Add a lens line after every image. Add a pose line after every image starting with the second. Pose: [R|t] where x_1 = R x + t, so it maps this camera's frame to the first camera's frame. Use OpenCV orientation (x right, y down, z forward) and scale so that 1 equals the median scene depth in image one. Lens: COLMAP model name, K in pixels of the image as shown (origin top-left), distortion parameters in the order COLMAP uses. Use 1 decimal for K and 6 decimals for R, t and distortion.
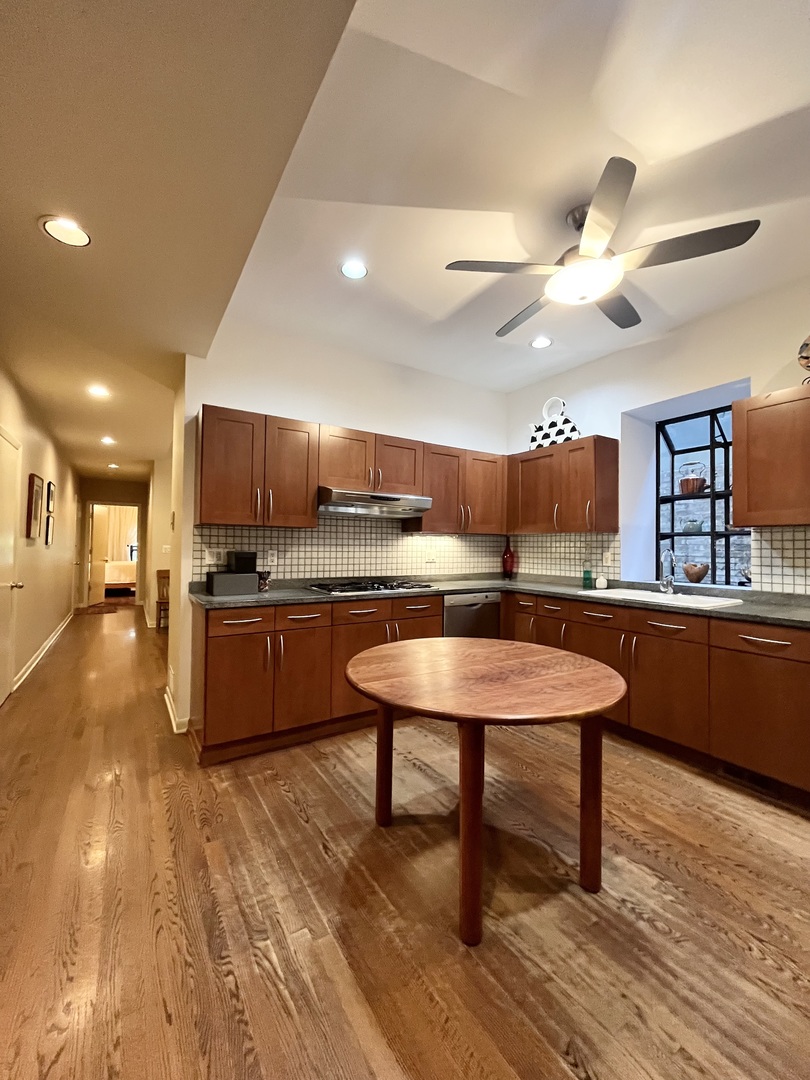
lens RADIAL K [[435.8, 0, 406.7], [0, 435.8, 538.1], [0, 0, 1]] dist [-0.002284, -0.000067]
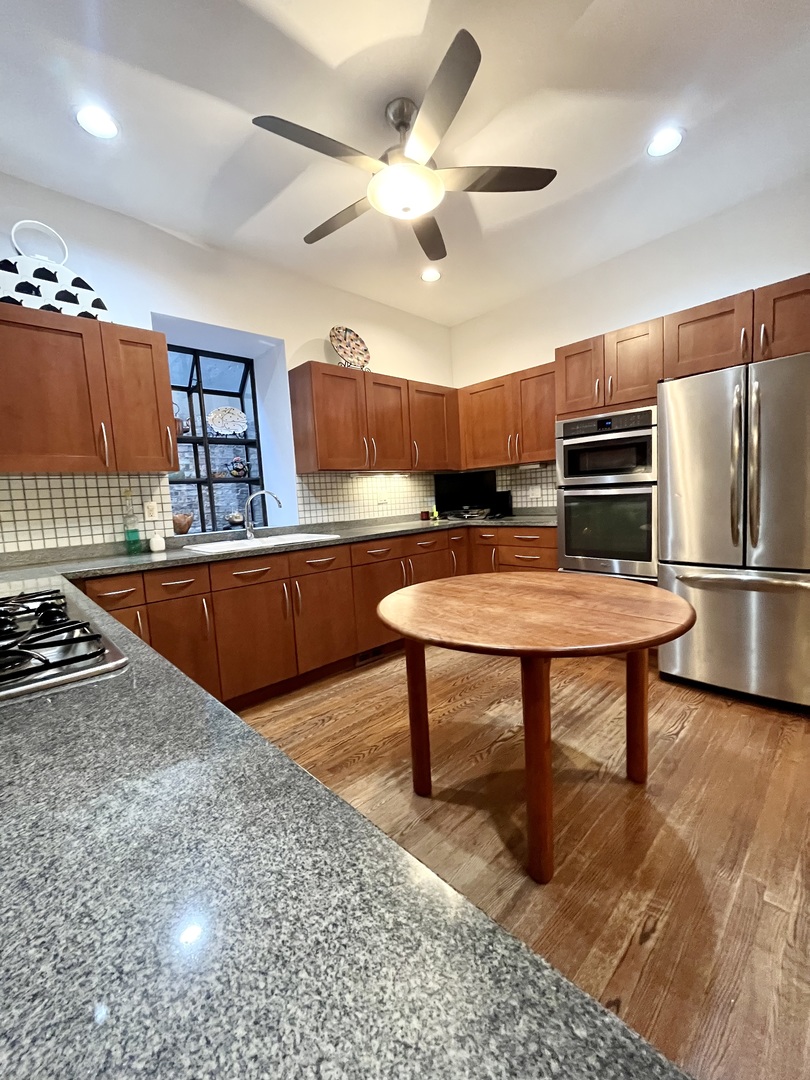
lens RADIAL K [[435.8, 0, 406.7], [0, 435.8, 538.1], [0, 0, 1]] dist [-0.002284, -0.000067]
pose [[-0.189082, -0.092013, 0.977641, -0.410035], [0.034427, 0.994367, 0.100246, 0.041380], [-0.981358, 0.052612, -0.184850, 0.857973]]
